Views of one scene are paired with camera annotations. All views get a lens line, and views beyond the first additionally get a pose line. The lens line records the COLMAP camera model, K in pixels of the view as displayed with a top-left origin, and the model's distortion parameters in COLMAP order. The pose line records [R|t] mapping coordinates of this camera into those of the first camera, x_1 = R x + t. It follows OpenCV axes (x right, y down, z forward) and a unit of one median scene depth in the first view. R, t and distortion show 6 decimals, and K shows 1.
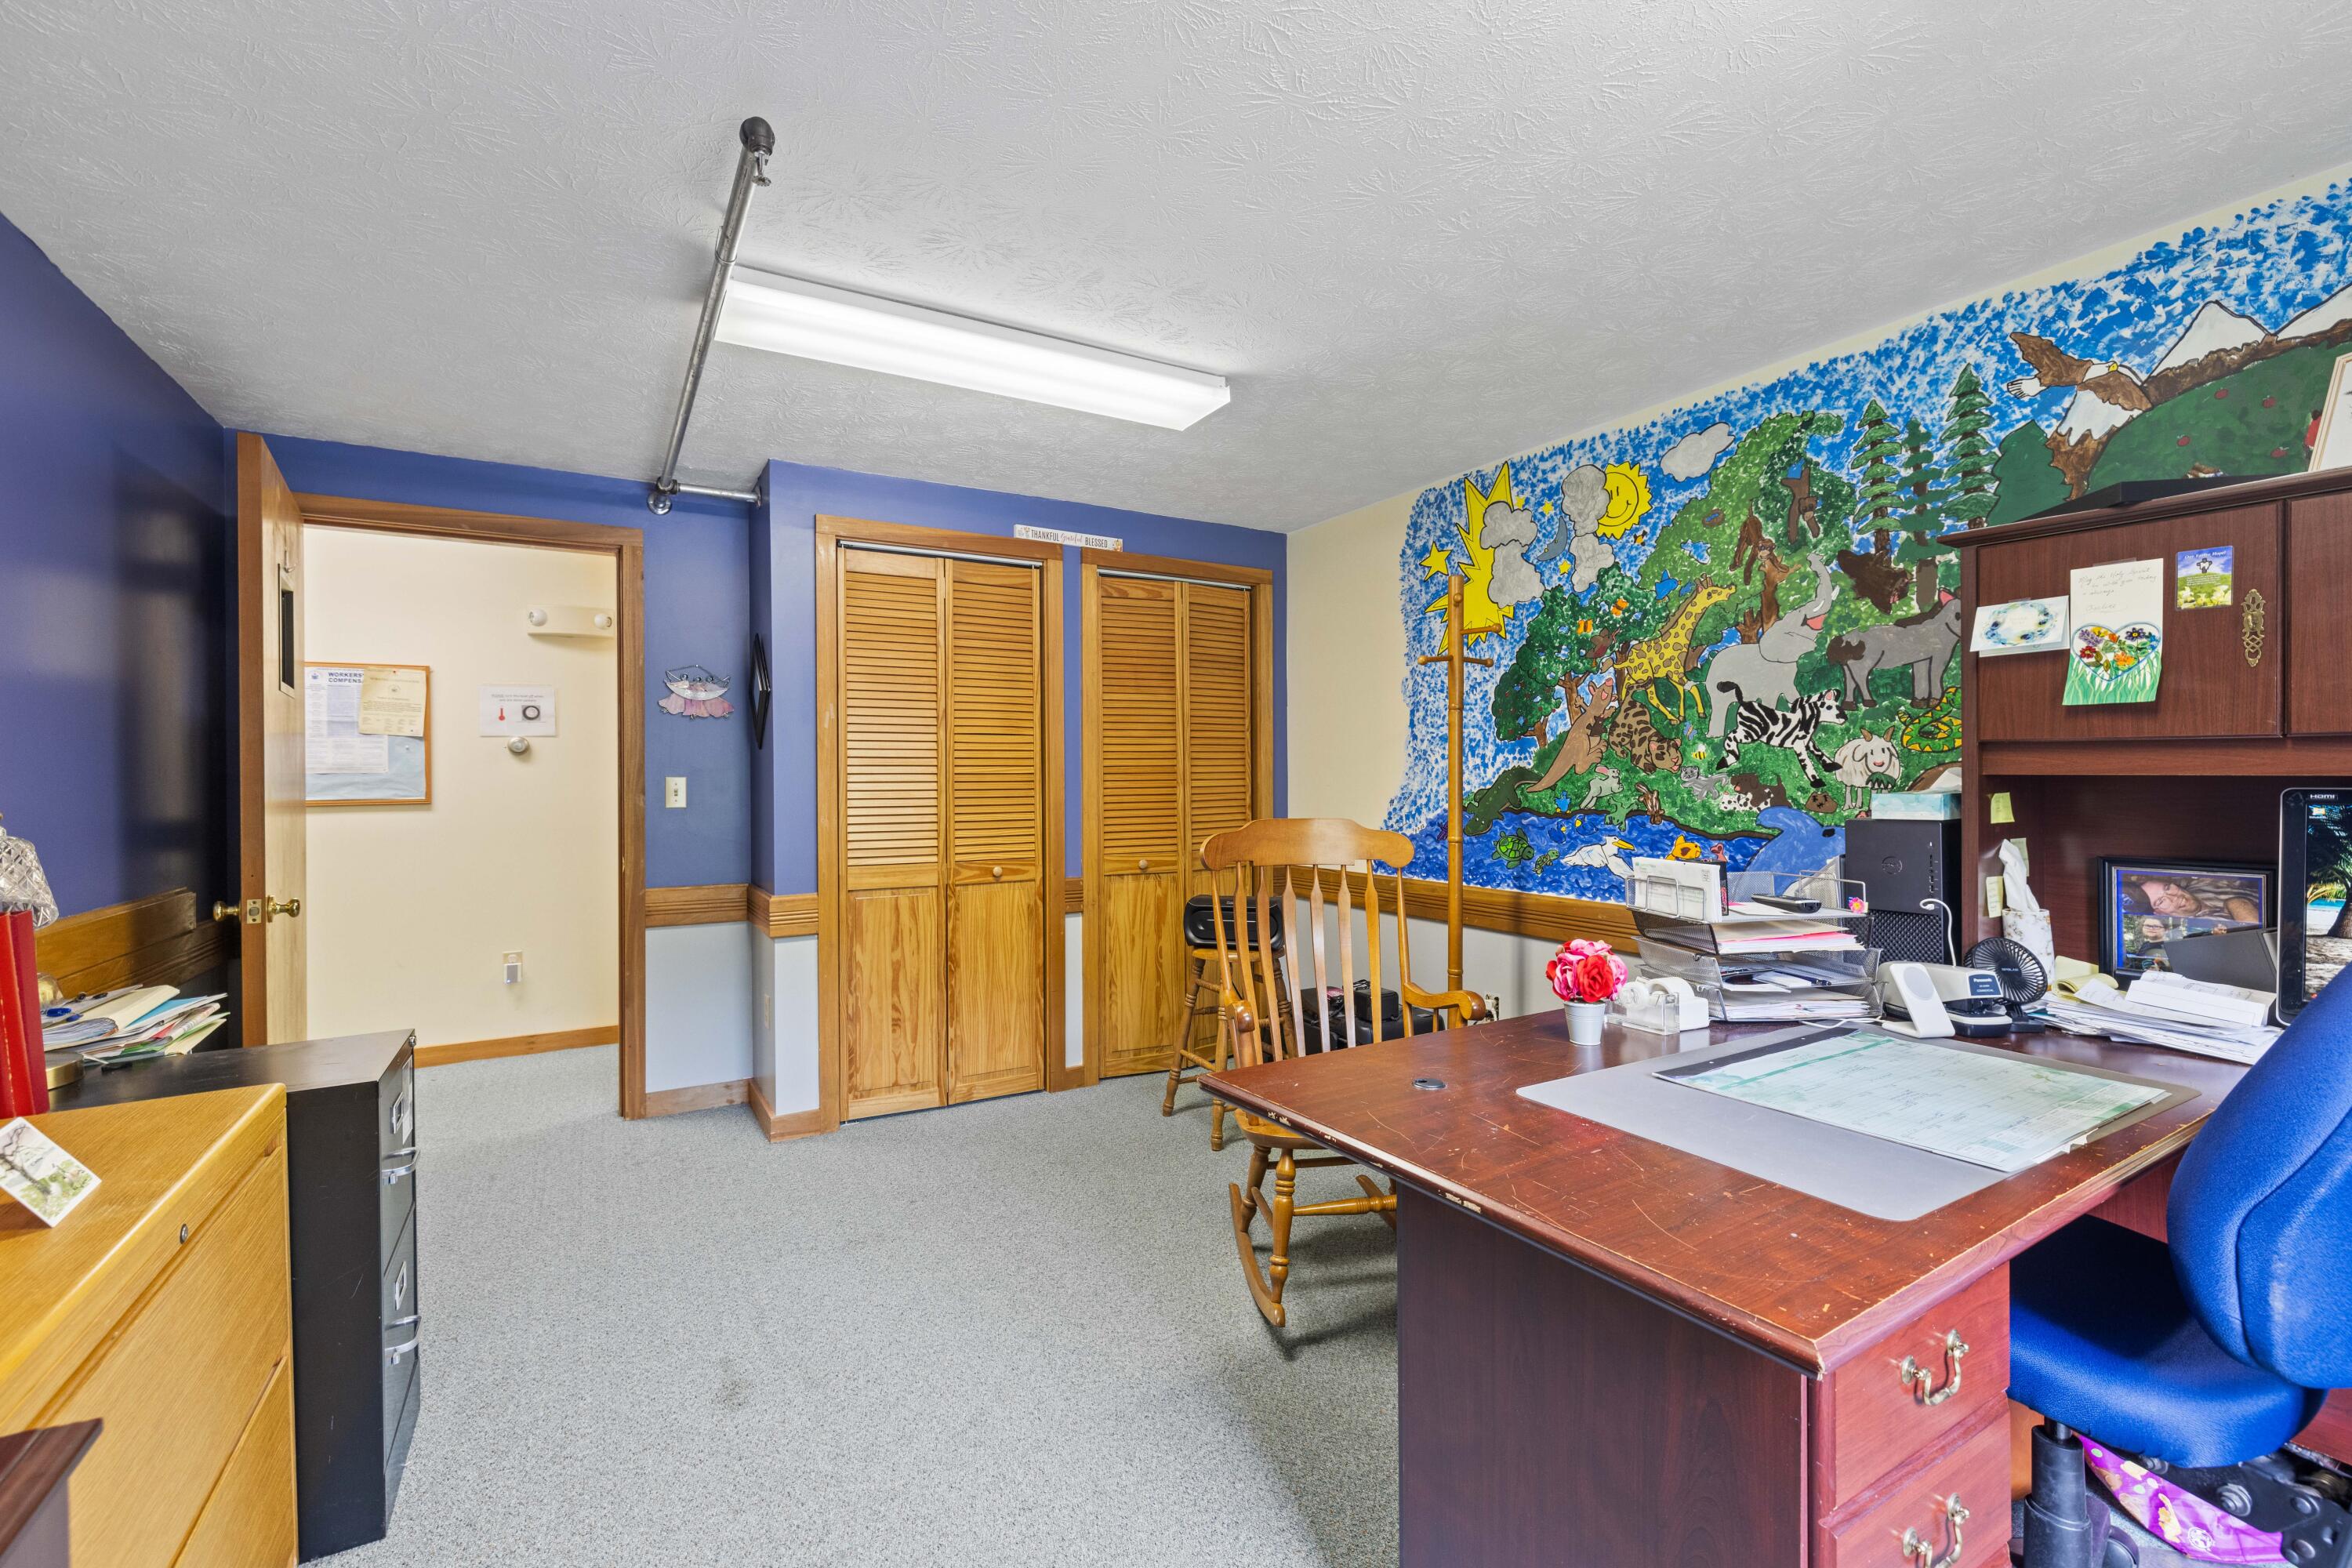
lens RADIAL K [[983.7, 0, 1171.5], [0, 983.7, 786.9], [0, 0, 1]] dist [-0.000289, -0.000094]
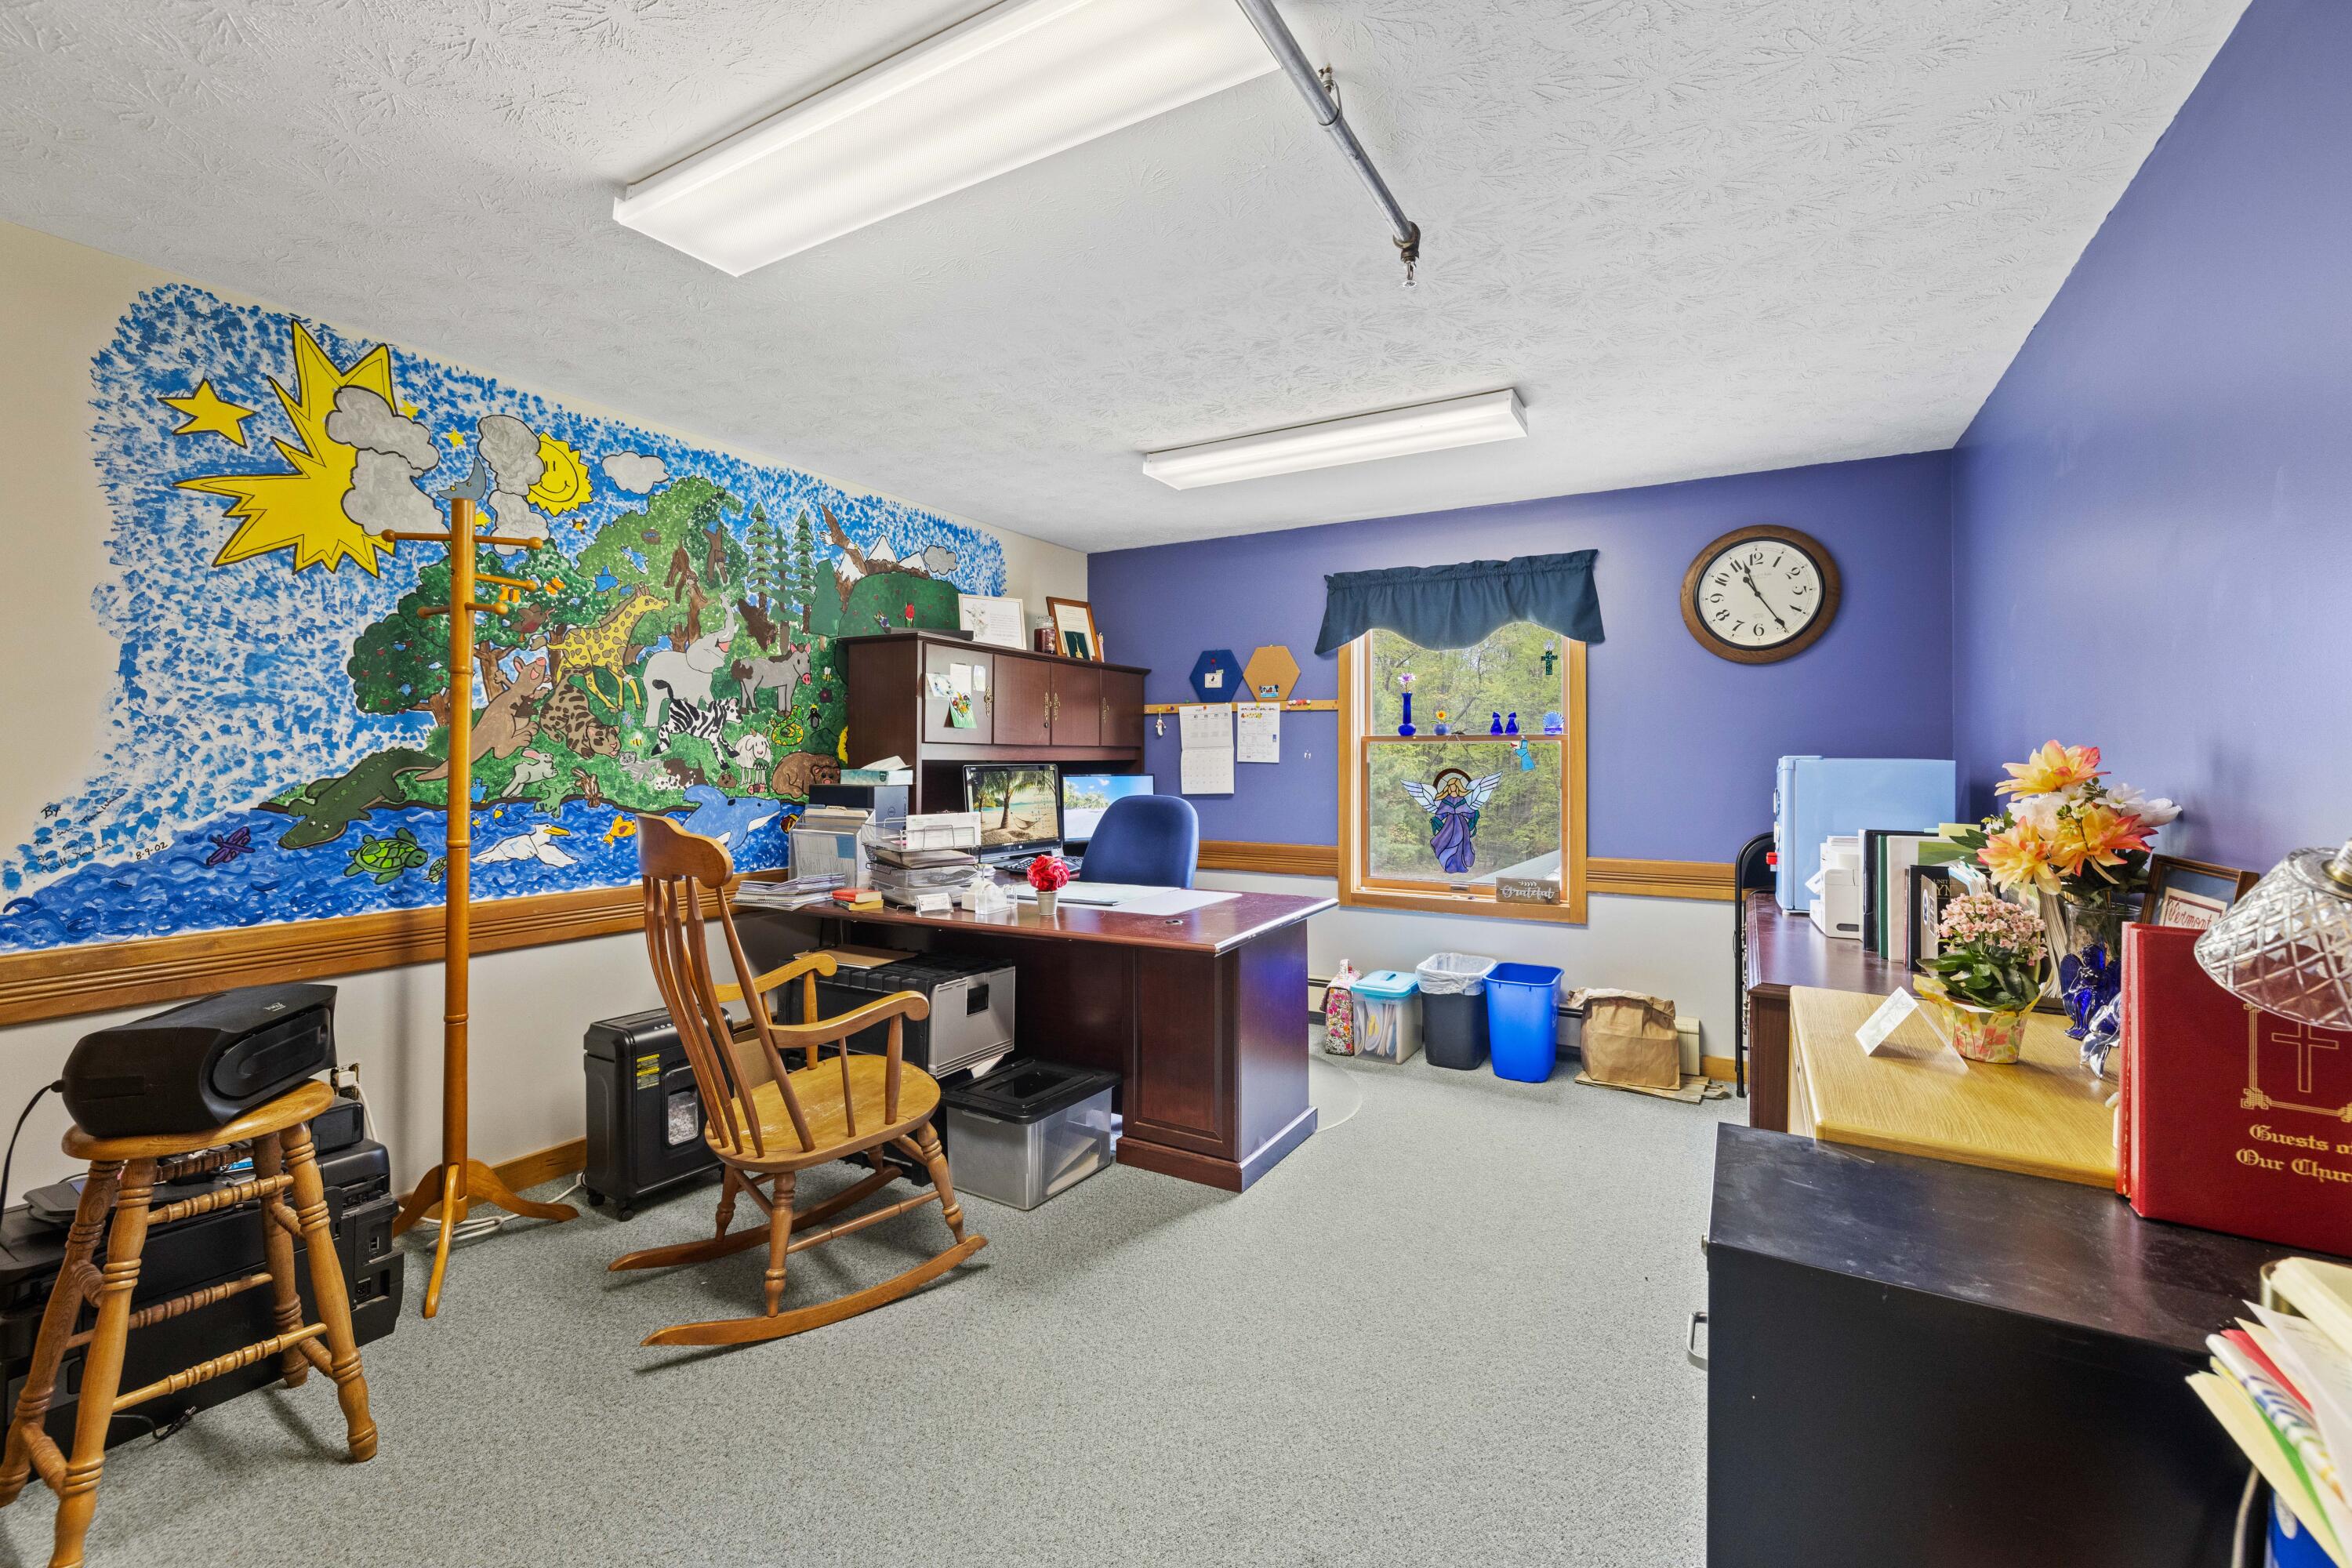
lens RADIAL K [[983.7, 0, 1175.1], [0, 983.7, 760.3], [0, 0, 1]] dist [-0.000289, -0.000094]
pose [[-0.486756, -0.000431, 0.873538, -0.715862], [0.008554, 0.999950, 0.005261, -0.011785], [-0.873496, 0.010033, -0.486728, 0.978386]]
